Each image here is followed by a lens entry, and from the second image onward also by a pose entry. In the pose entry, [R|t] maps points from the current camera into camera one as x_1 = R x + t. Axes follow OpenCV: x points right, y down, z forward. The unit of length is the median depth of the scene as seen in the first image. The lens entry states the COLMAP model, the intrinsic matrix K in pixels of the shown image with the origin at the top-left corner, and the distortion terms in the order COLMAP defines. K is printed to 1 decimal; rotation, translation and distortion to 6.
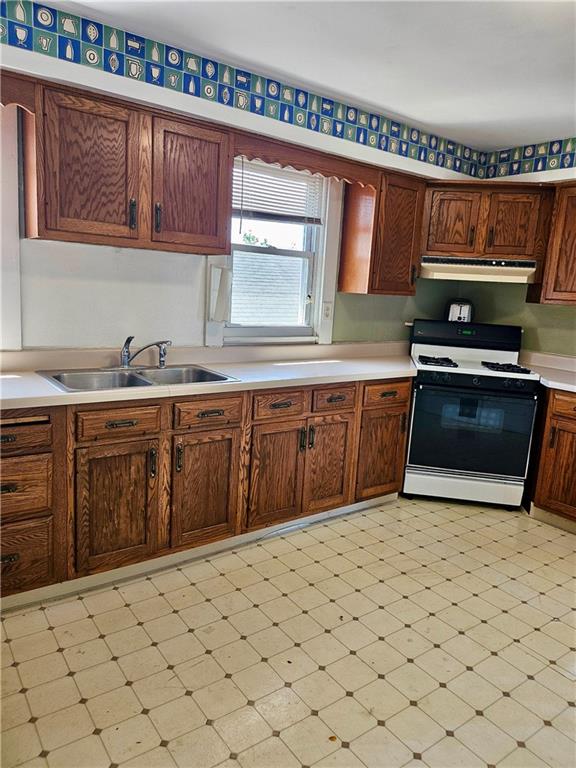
lens RADIAL K [[548.8, 0, 289.6], [0, 548.8, 382.5], [0, 0, 1]] dist [0.062076, -0.063187]
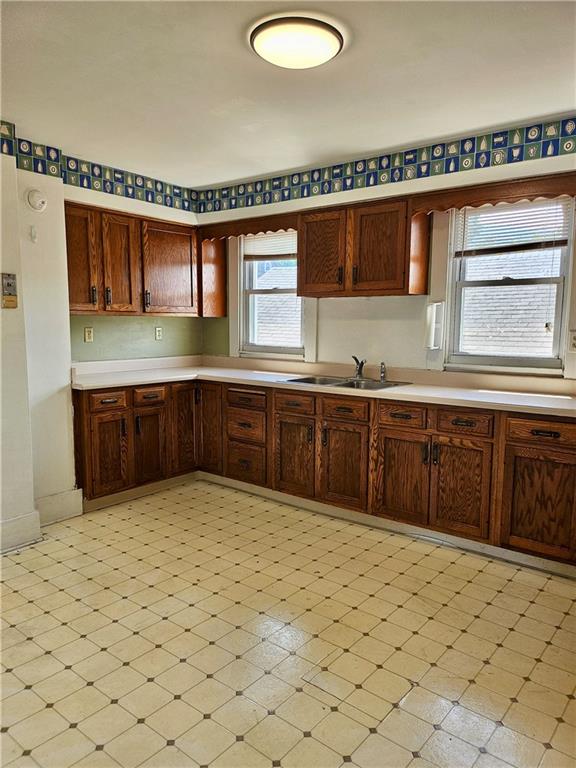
lens RADIAL K [[548.8, 0, 287.1], [0, 548.8, 387.9], [0, 0, 1]] dist [0.062076, -0.063187]
pose [[0.251321, 0.061794, -0.965929, 0.979258], [-0.160935, 0.986736, 0.021252, -0.002989], [0.954431, 0.150111, 0.257932, 0.425535]]
